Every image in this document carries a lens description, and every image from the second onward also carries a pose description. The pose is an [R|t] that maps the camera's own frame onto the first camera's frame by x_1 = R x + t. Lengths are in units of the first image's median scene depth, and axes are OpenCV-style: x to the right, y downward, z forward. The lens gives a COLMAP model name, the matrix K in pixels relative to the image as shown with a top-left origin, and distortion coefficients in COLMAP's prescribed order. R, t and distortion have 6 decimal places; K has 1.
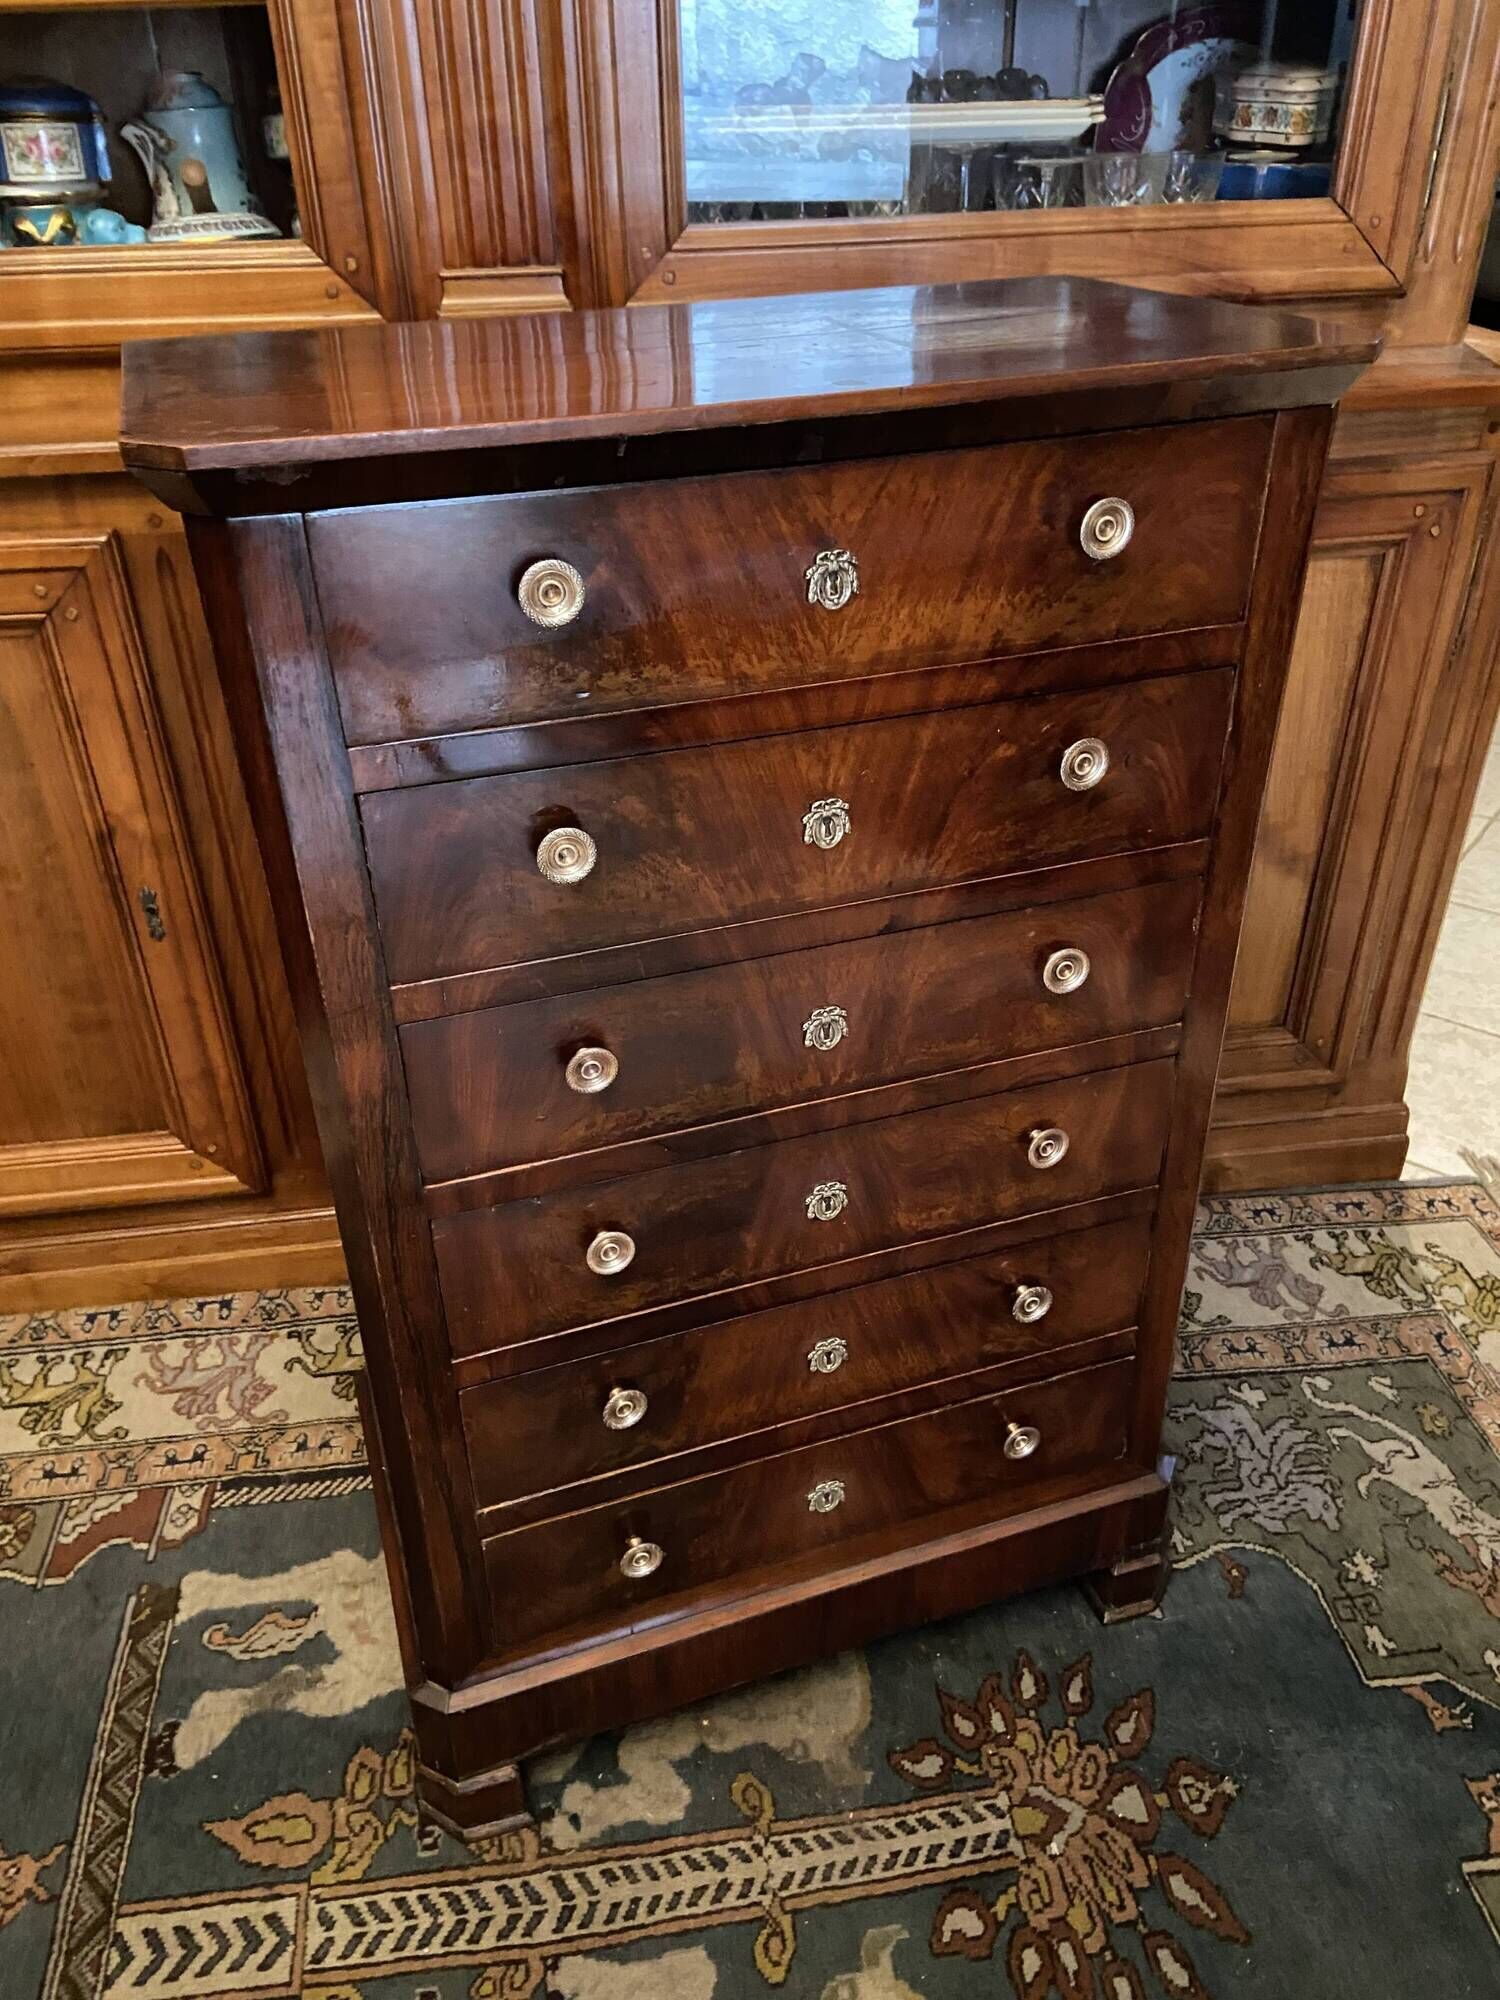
lens RADIAL K [[1526.9, 0, 752.0], [0, 1526.9, 995.5], [0, 0, 1]] dist [0.093925, -0.124426]
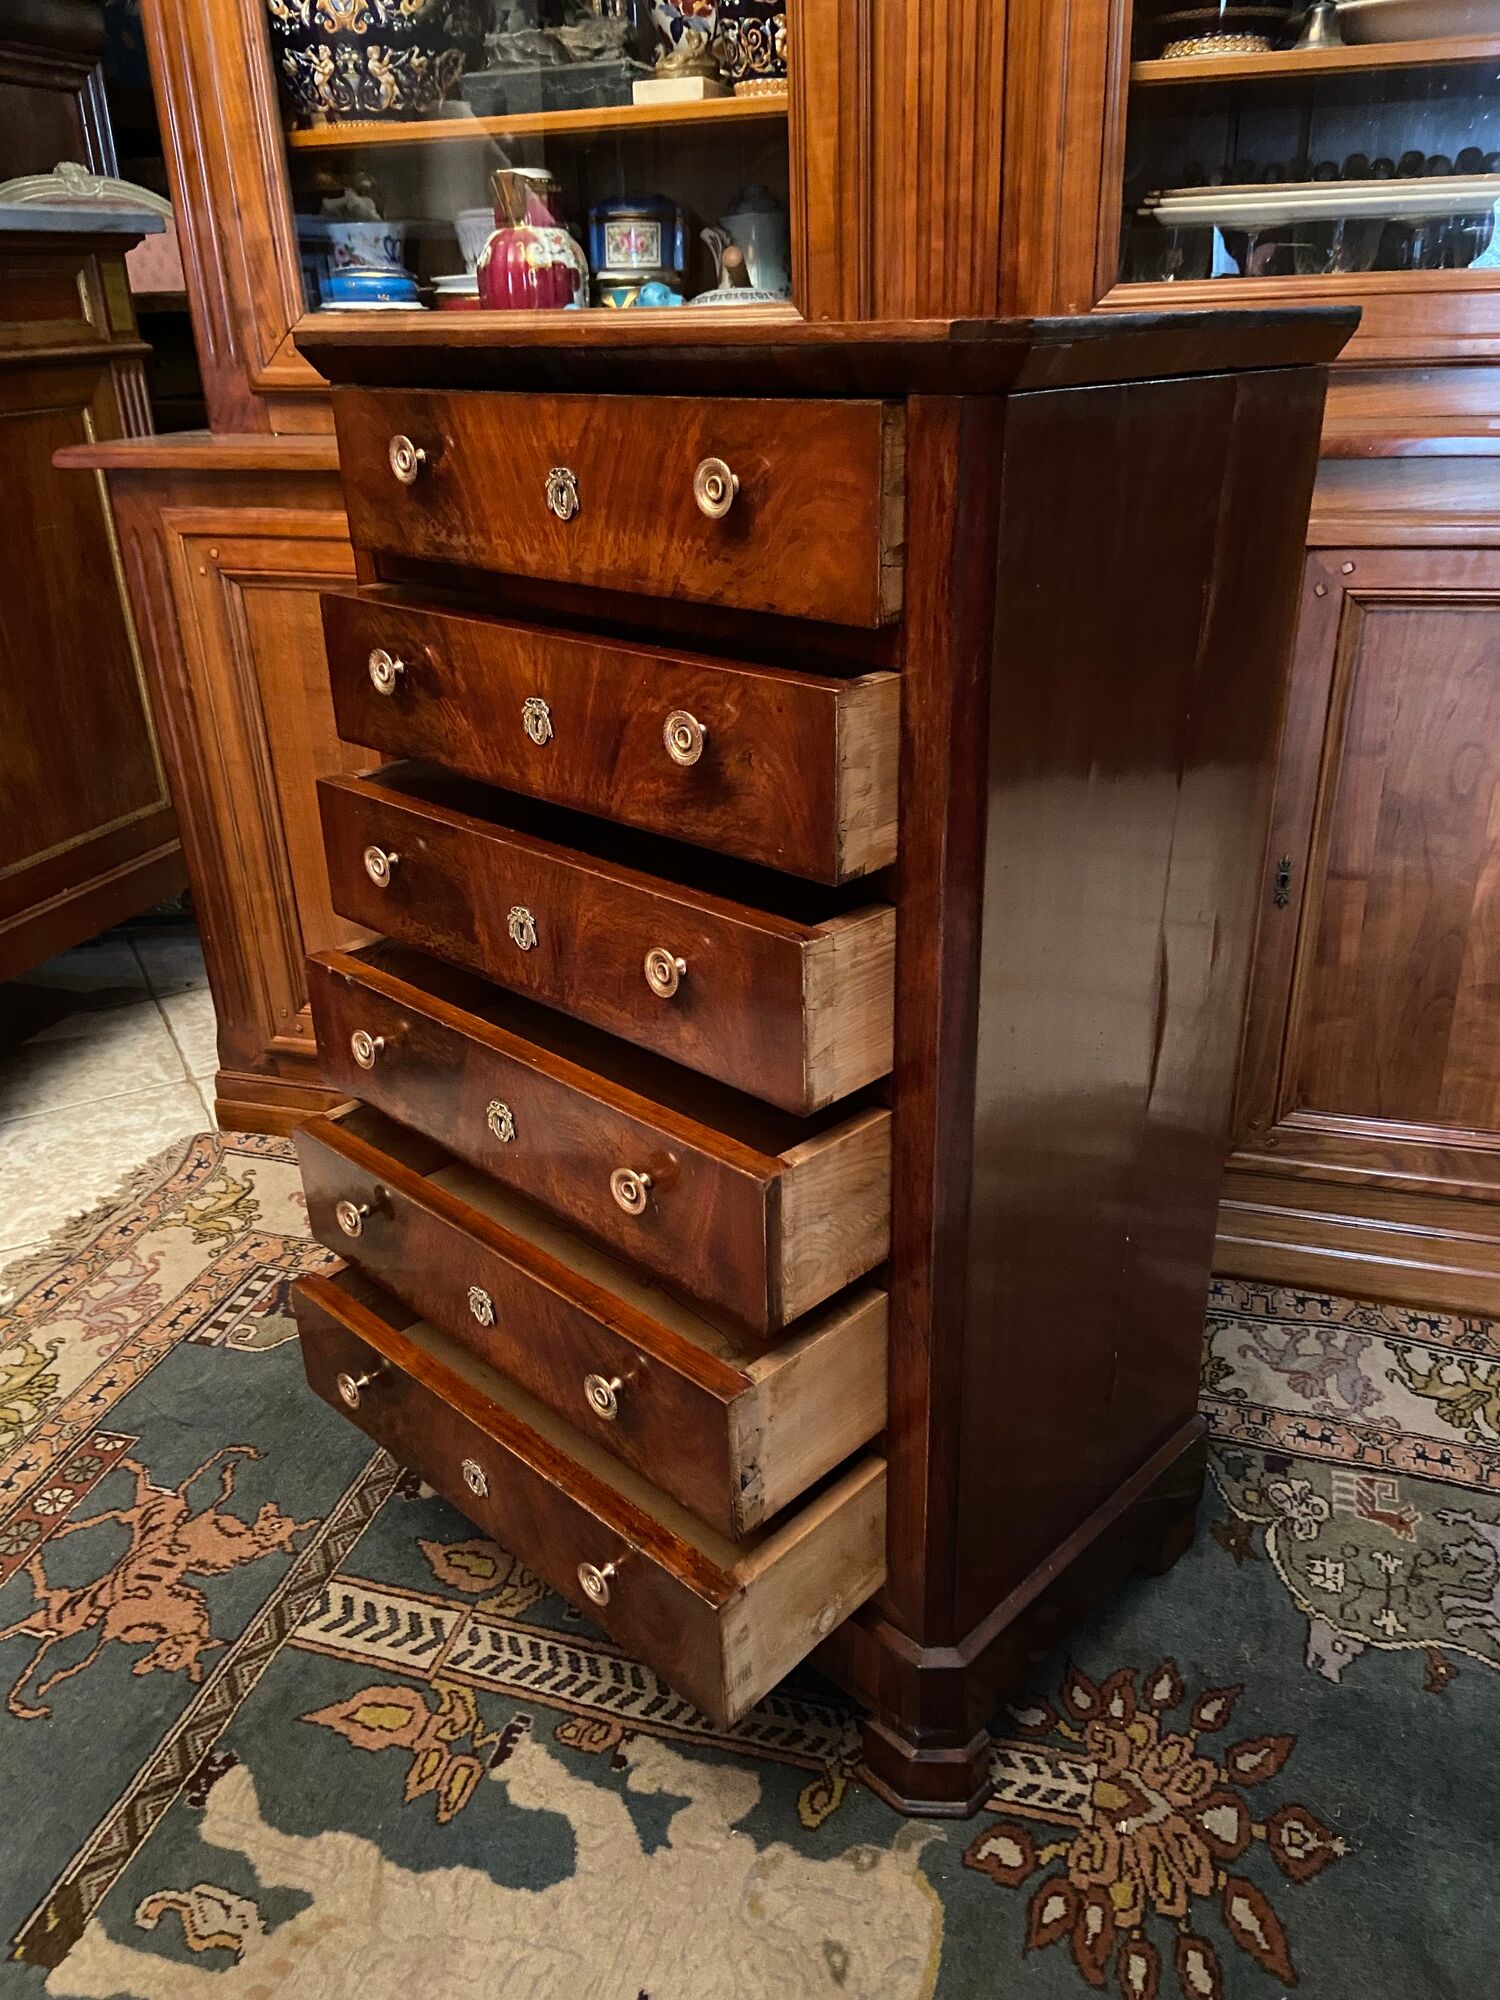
lens RADIAL K [[1526.9, 0, 735.8], [0, 1526.9, 988.2], [0, 0, 1]] dist [0.093925, -0.124426]
pose [[0.901769, 0.163357, -0.400158, 0.273391], [-0.210336, 0.974662, -0.076113, 0.159811], [0.377585, 0.152804, 0.913280, -0.057101]]
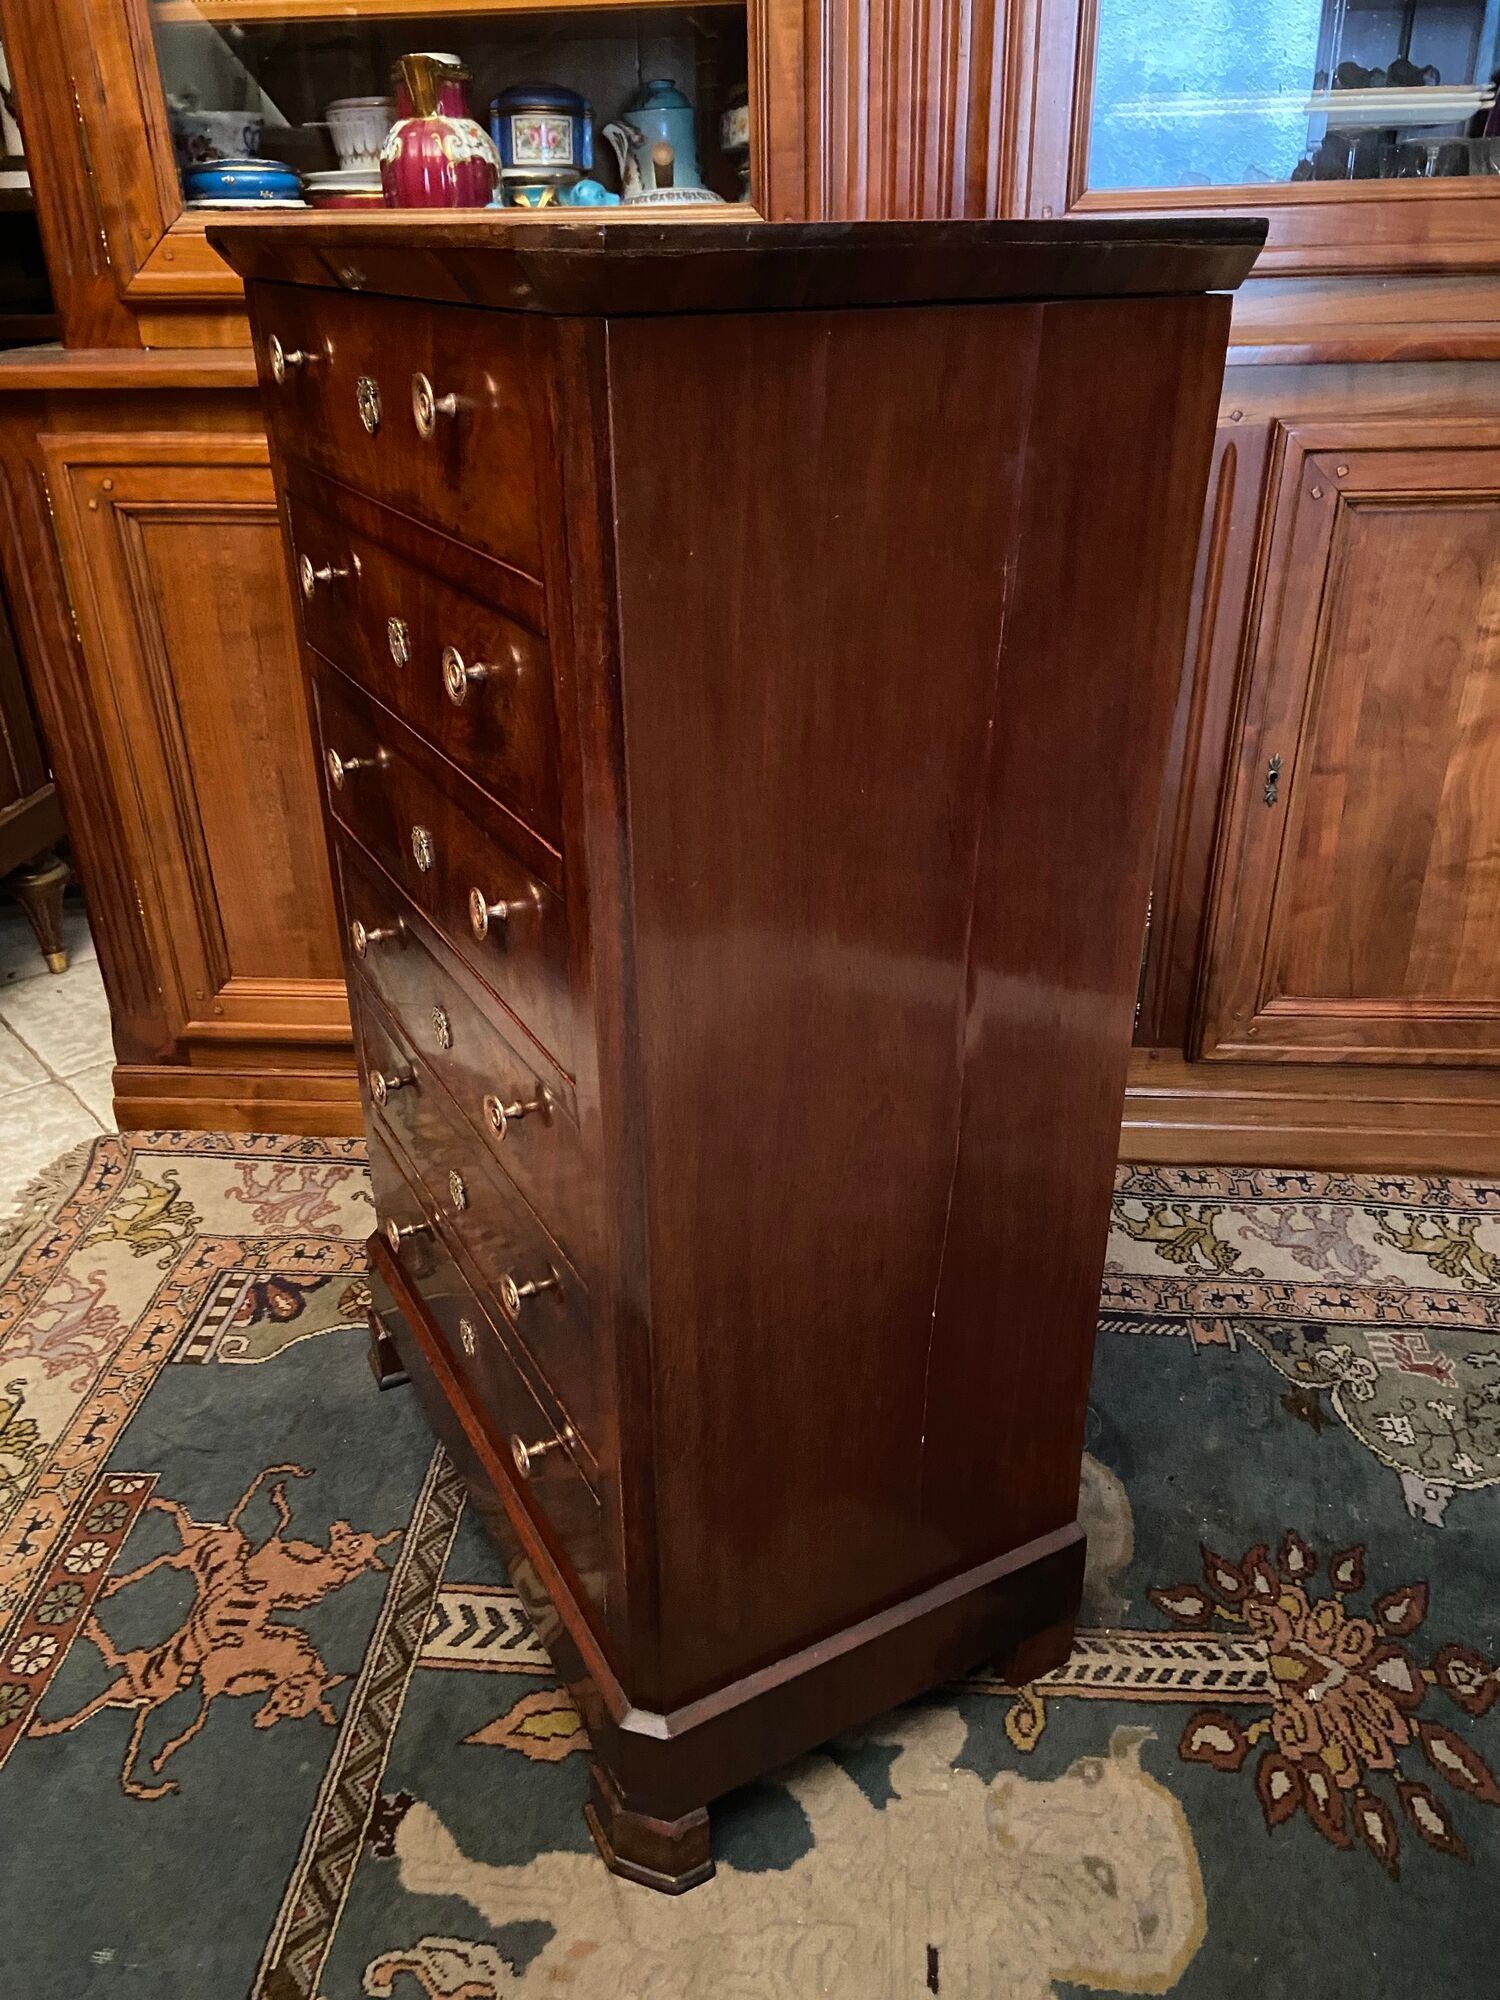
lens RADIAL K [[1526.9, 0, 722.2], [0, 1526.9, 984.3], [0, 0, 1]] dist [0.093925, -0.124426]
pose [[0.974701, 0.095036, -0.202301, -0.018988], [-0.110690, 0.991560, -0.067502, 0.196672], [0.194178, 0.088187, 0.976994, -0.103101]]
